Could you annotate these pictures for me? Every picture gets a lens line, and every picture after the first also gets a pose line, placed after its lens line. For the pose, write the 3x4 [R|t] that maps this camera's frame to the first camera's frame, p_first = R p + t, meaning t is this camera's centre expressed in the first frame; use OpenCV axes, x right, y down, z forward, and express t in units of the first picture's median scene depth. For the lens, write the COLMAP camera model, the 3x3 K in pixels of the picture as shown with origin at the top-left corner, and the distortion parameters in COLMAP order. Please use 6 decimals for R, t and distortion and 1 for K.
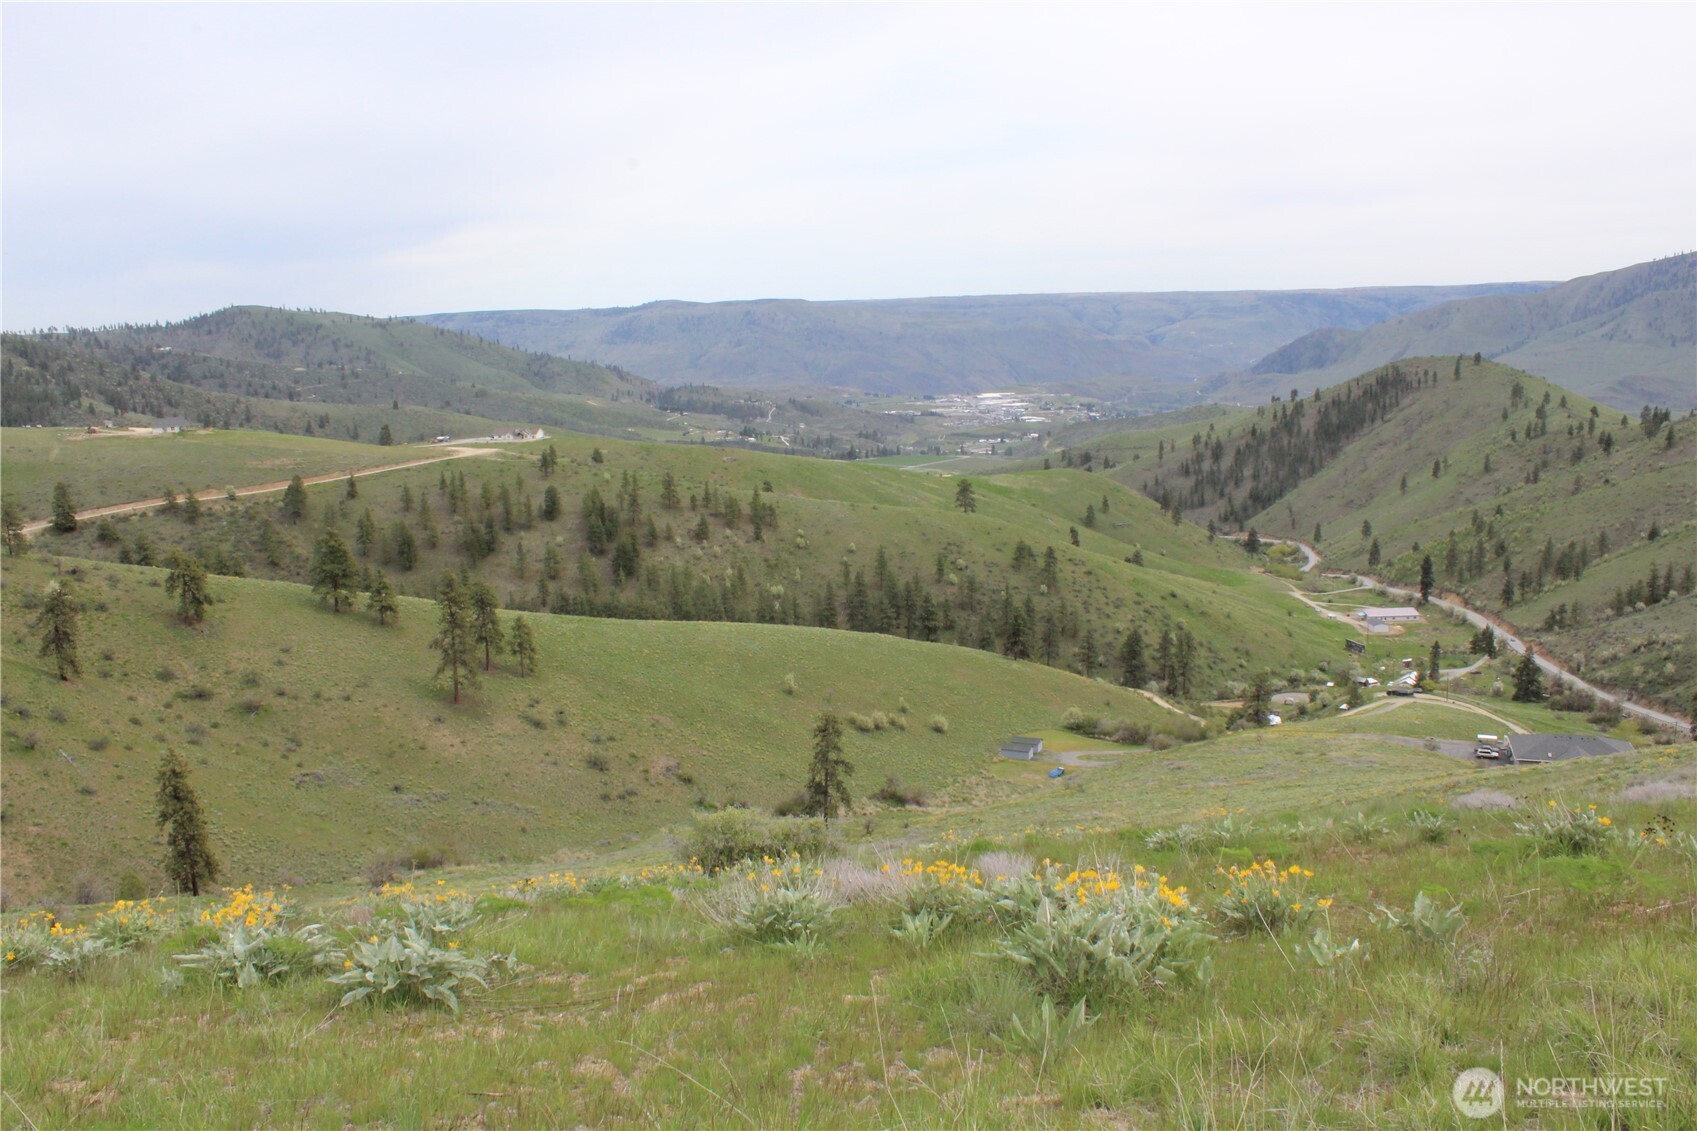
lens RADIAL K [[1413.2, 0, 841.7], [0, 1413.2, 552.2], [0, 0, 1]] dist [-0.165640, 0.150850]
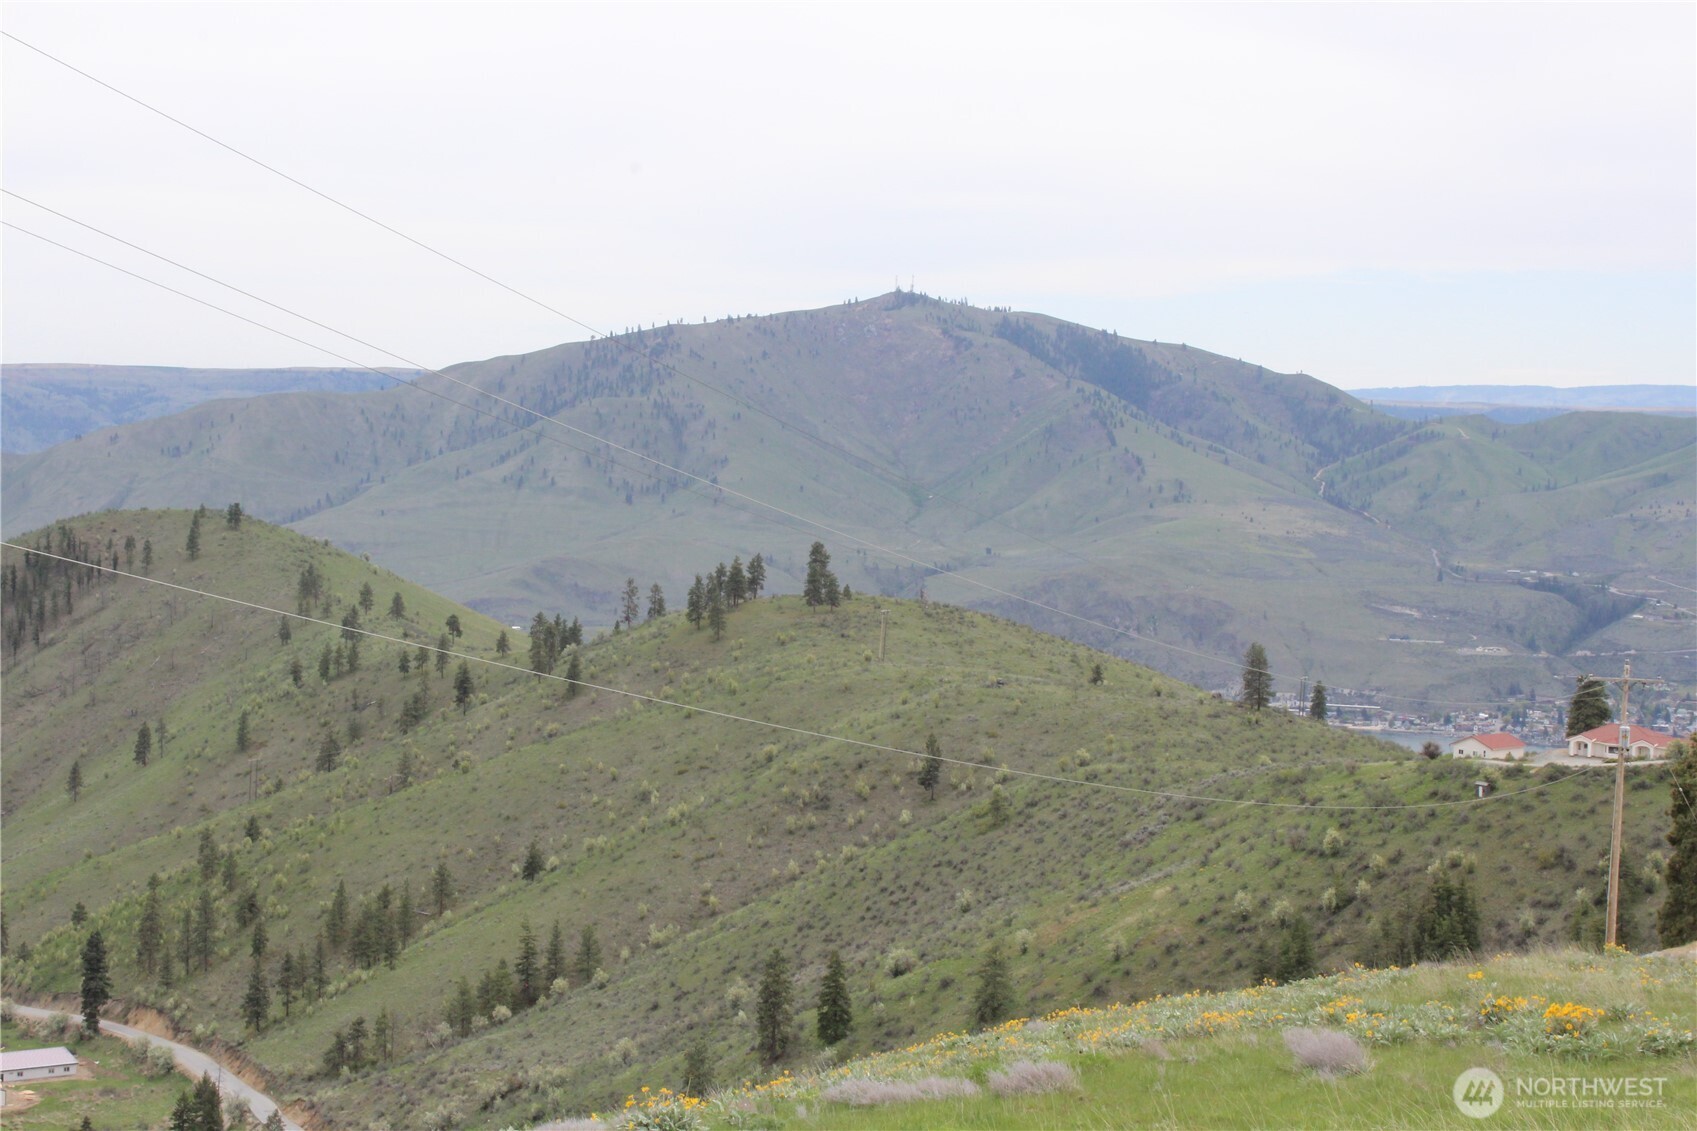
lens RADIAL K [[3063.3, 0, 830.7], [0, 3063.3, 520.9], [0, 0, 1]] dist [-0.000642, 0.261116]
pose [[0.818885, 0.030745, 0.573134, 0.021856], [0.046948, 0.991630, -0.120273, 0.000885], [-0.572035, 0.125398, 0.810587, 0.001186]]
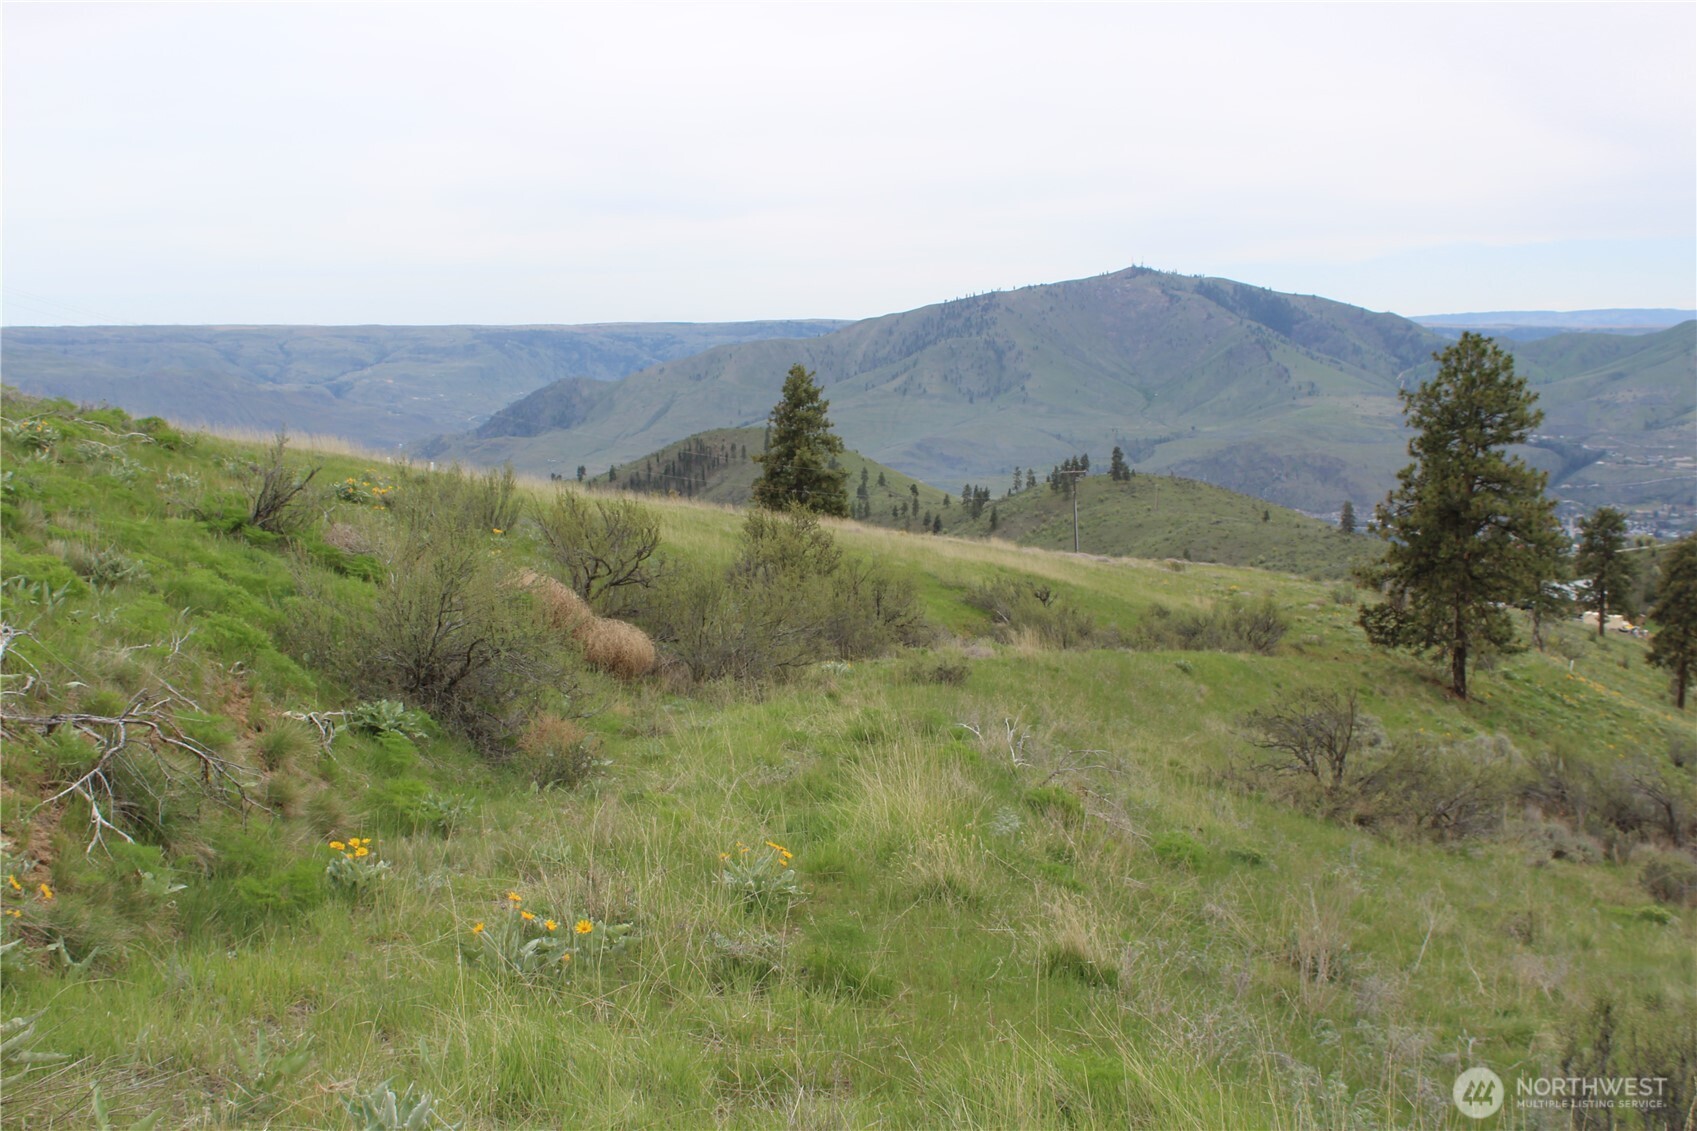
lens RADIAL K [[1889.9, 0, 829.2], [0, 1889.9, 559.3], [0, 0, 1]] dist [-0.117210, 0.170297]
pose [[0.890379, -0.023536, 0.454611, -0.102485], [0.051445, 0.997467, -0.049117, 0.005709], [-0.452304, 0.067120, 0.889335, -0.142137]]
